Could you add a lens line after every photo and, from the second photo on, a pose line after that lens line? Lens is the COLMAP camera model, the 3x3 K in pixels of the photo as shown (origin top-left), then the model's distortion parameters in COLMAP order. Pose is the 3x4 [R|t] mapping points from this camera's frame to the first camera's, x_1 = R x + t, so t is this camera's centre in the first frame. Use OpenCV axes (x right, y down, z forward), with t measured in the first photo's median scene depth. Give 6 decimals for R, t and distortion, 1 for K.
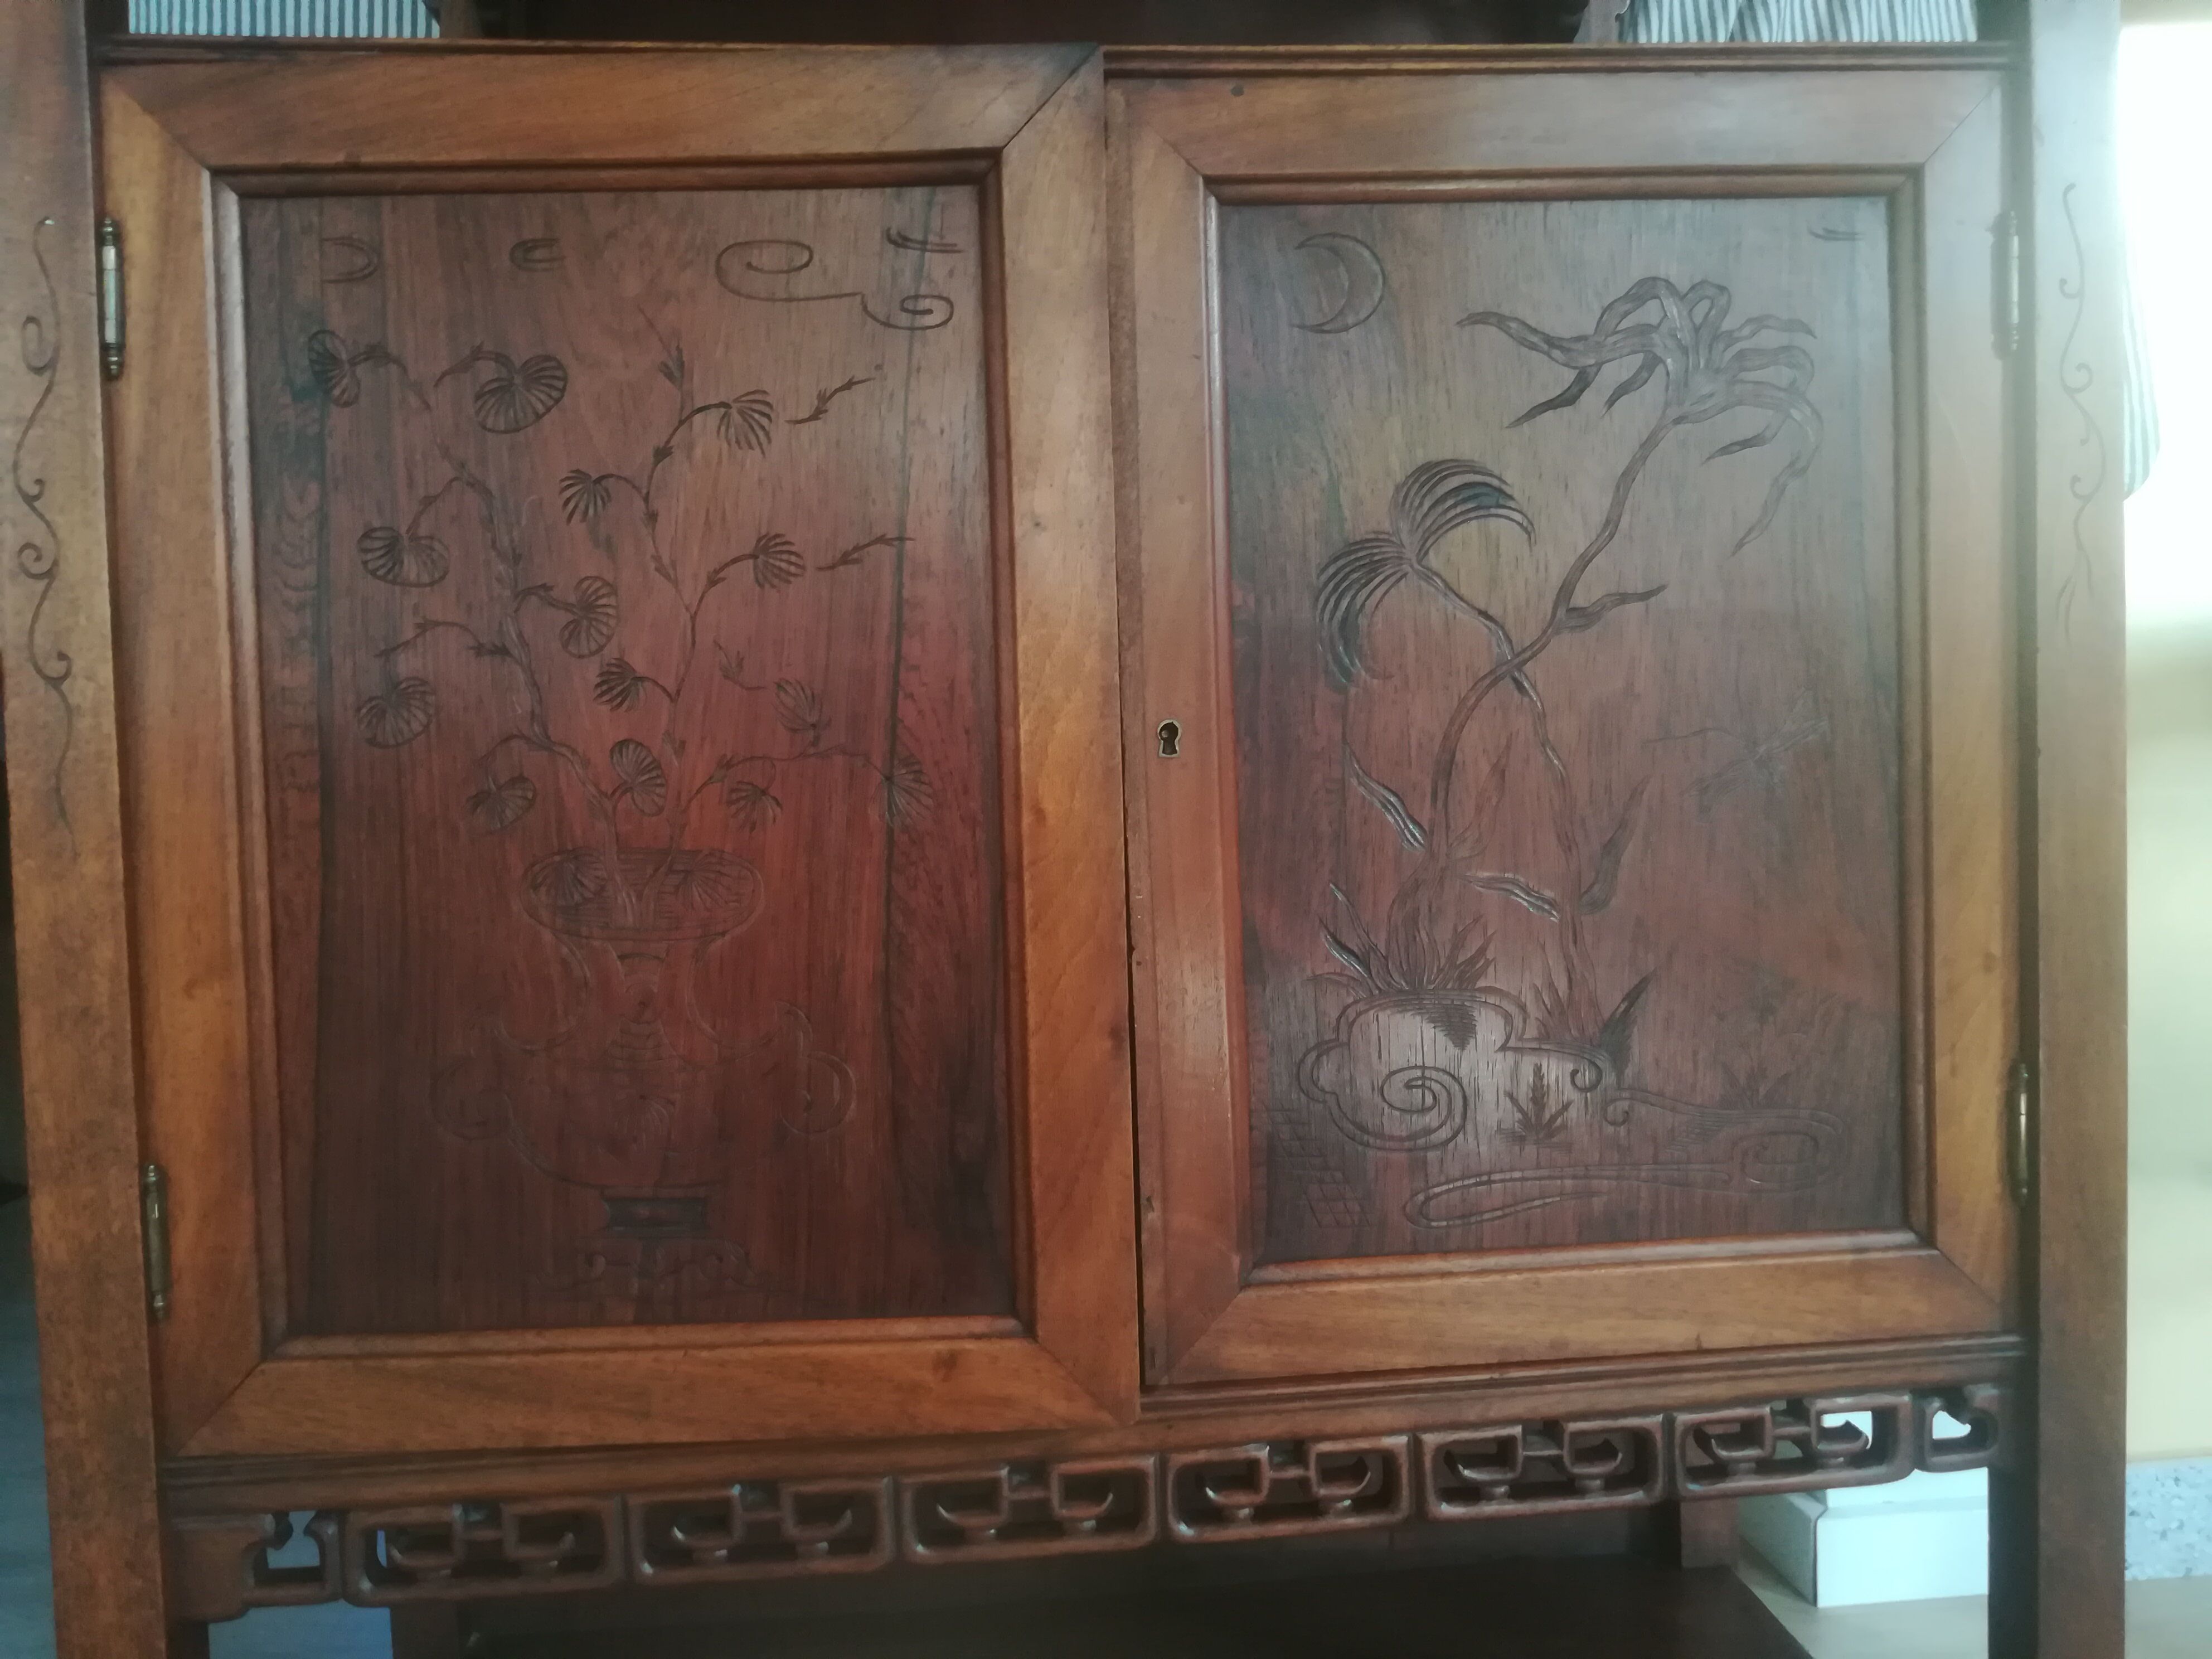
lens RADIAL K [[1781.2, 0, 1148.1], [0, 1781.2, 828.3], [0, 0, 1]] dist [0.047336, -0.087009]
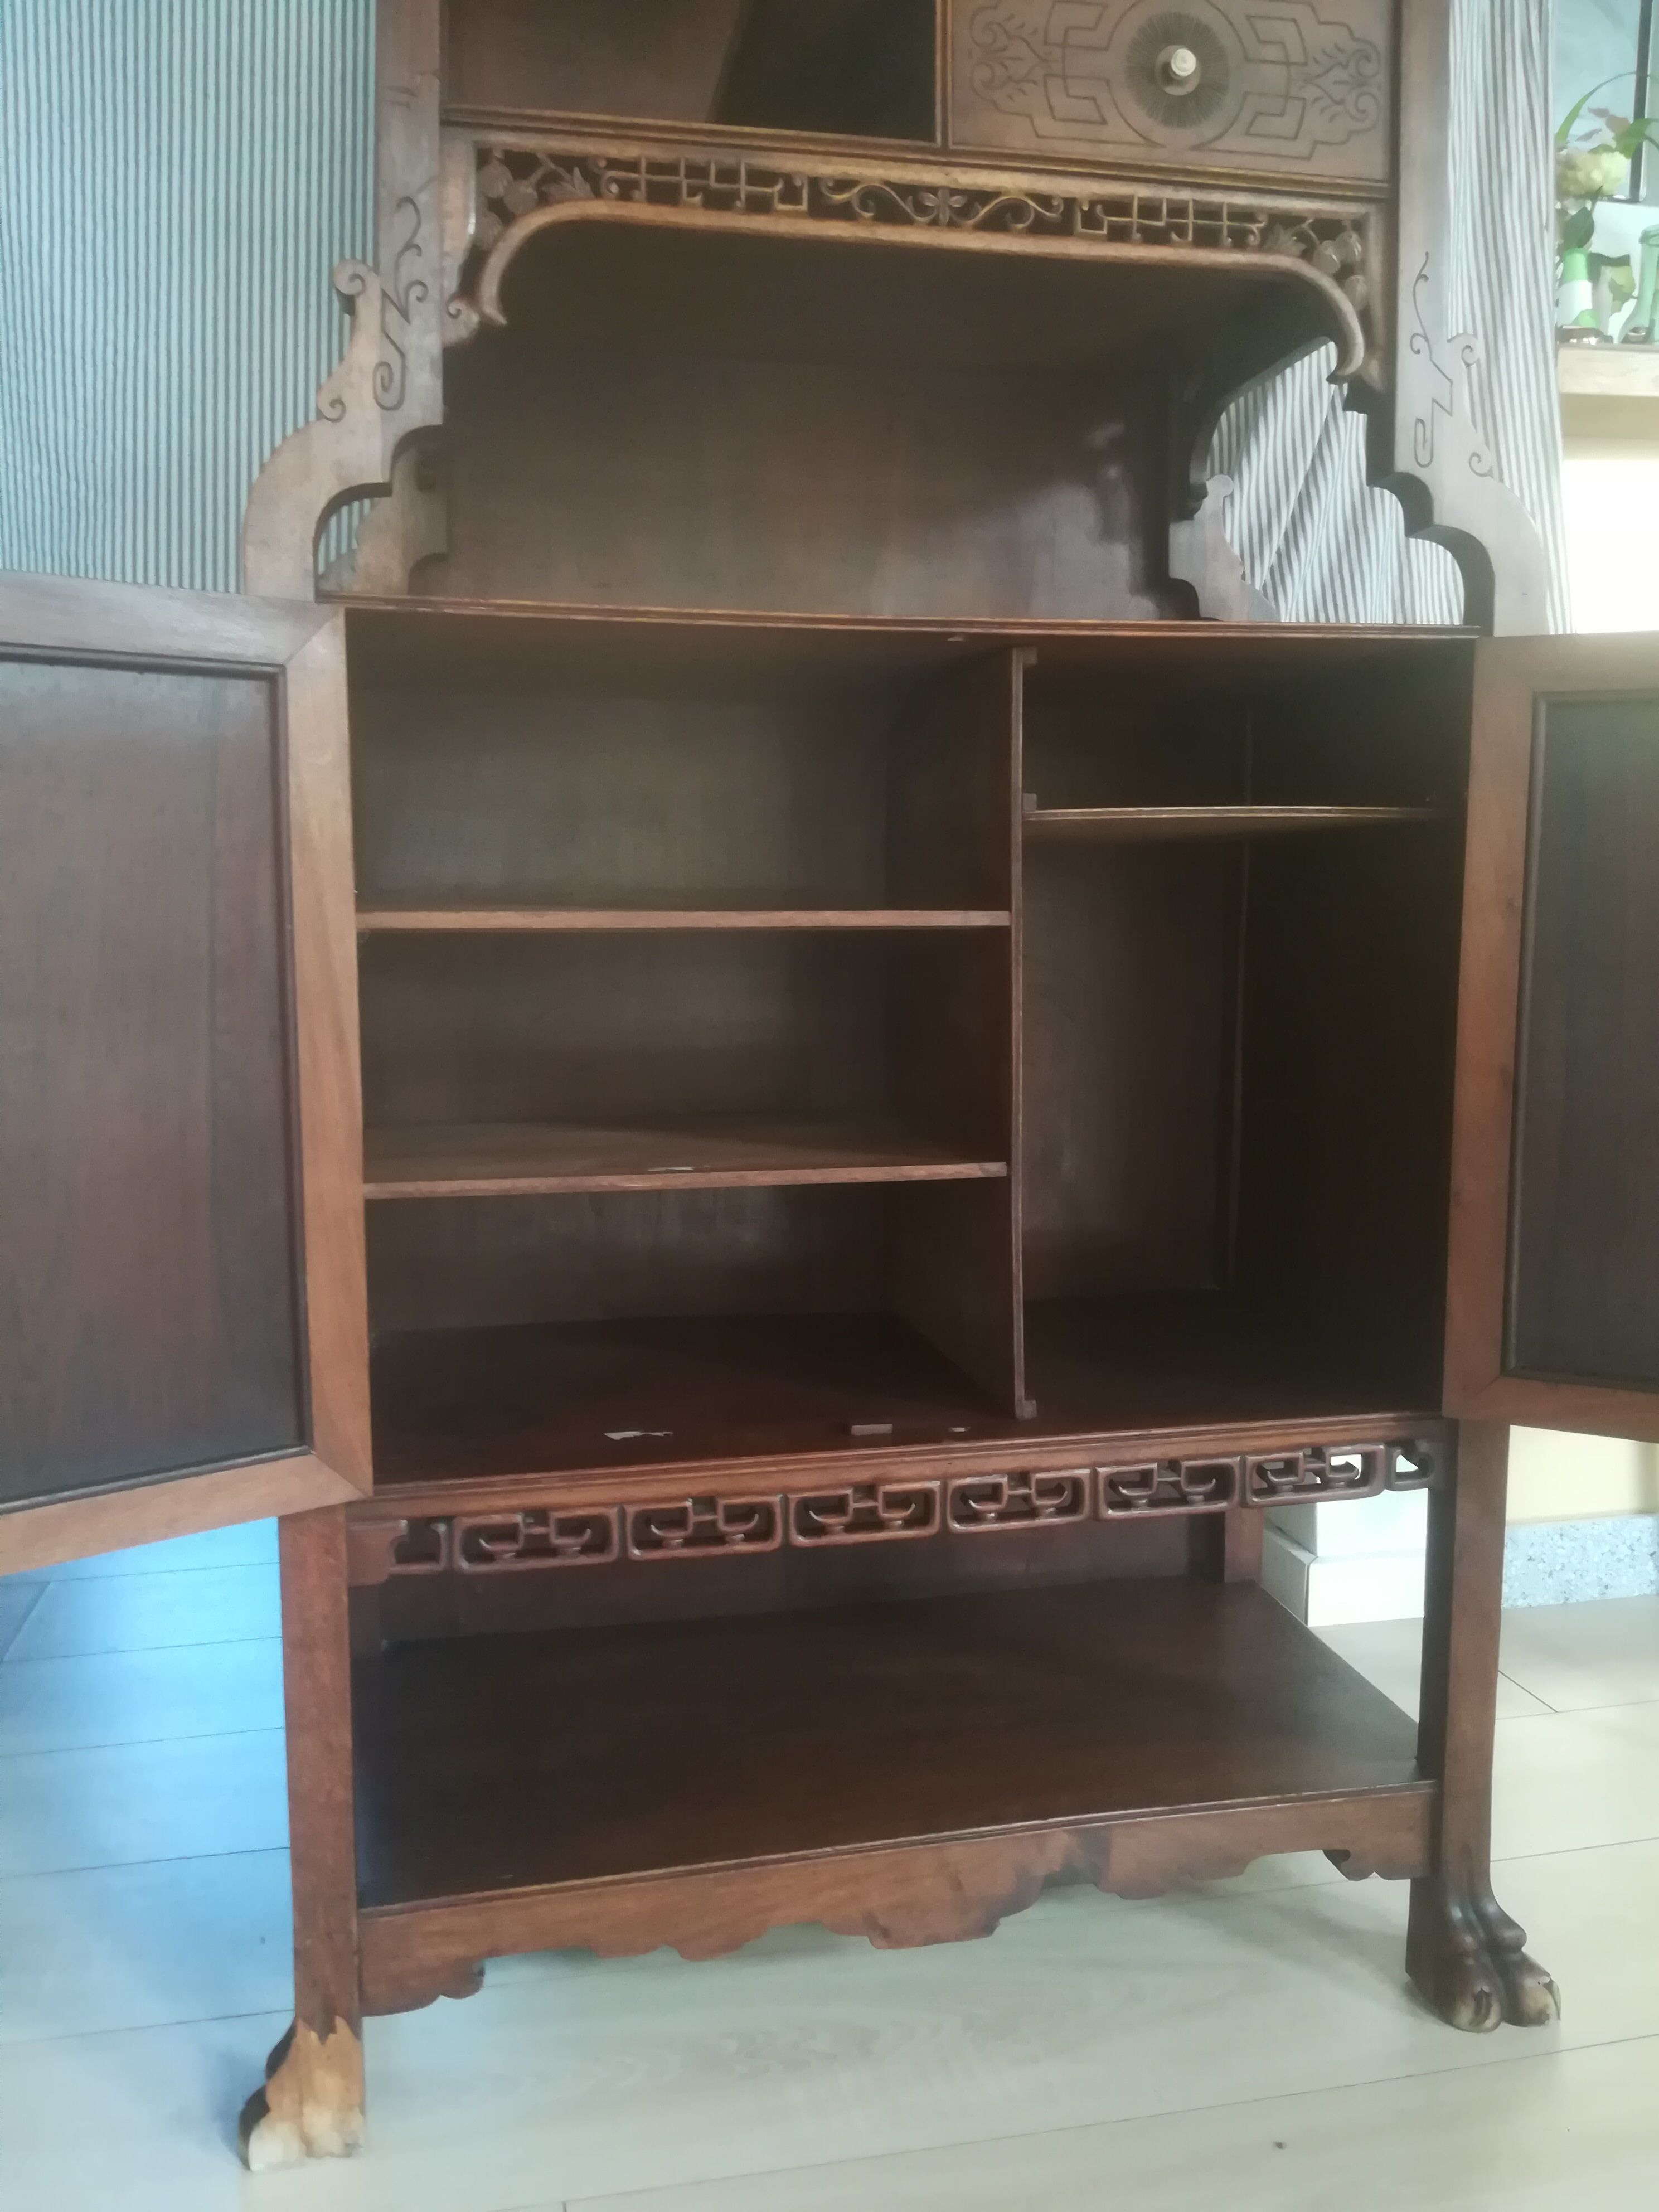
lens RADIAL K [[1781.2, 0, 859.4], [0, 1781.2, 1100.5], [0, 0, 1]] dist [0.047336, -0.087009]
pose [[0.992988, 0.015103, 0.117251, -0.270753], [-0.023216, 0.997406, 0.068135, -0.107691], [-0.115917, -0.070379, 0.990762, -0.593234]]
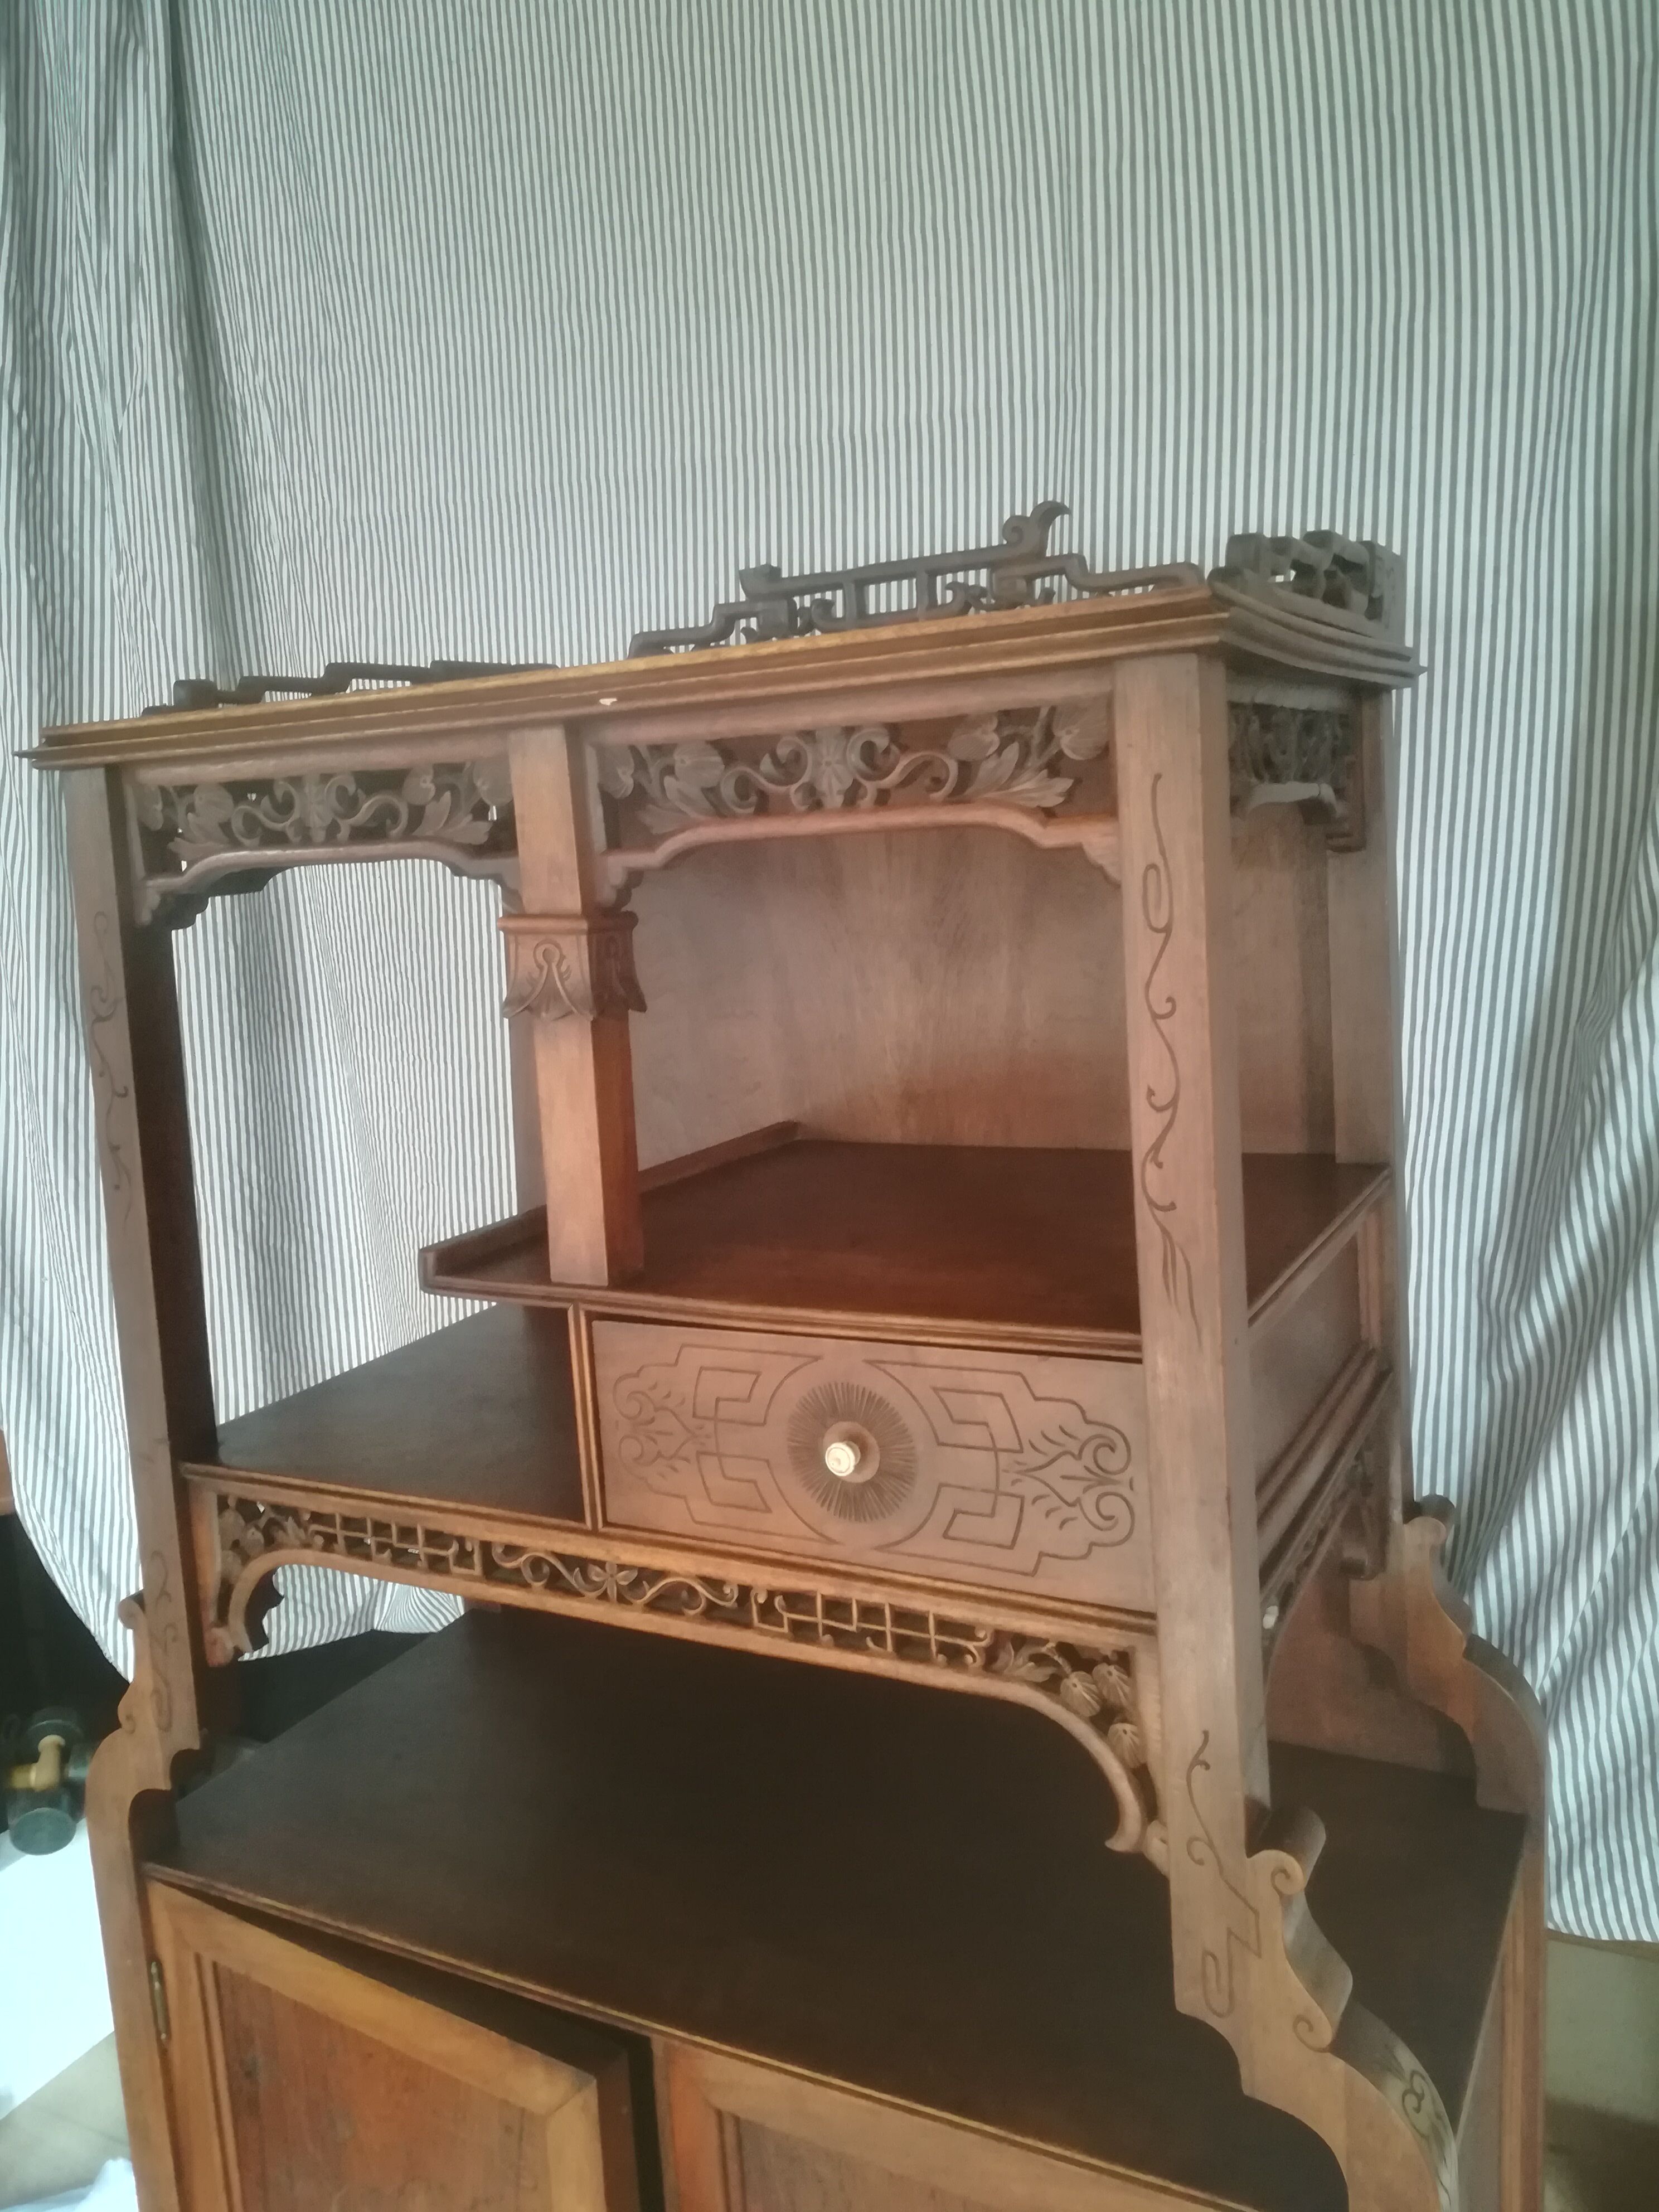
lens RADIAL K [[1781.2, 0, 811.8], [0, 1781.2, 1080.7], [0, 0, 1]] dist [0.047336, -0.087009]
pose [[0.828838, 0.065851, -0.555600, 0.785163], [0.014261, 0.990240, 0.138641, -1.304248], [0.559307, -0.122835, 0.819809, 0.034628]]
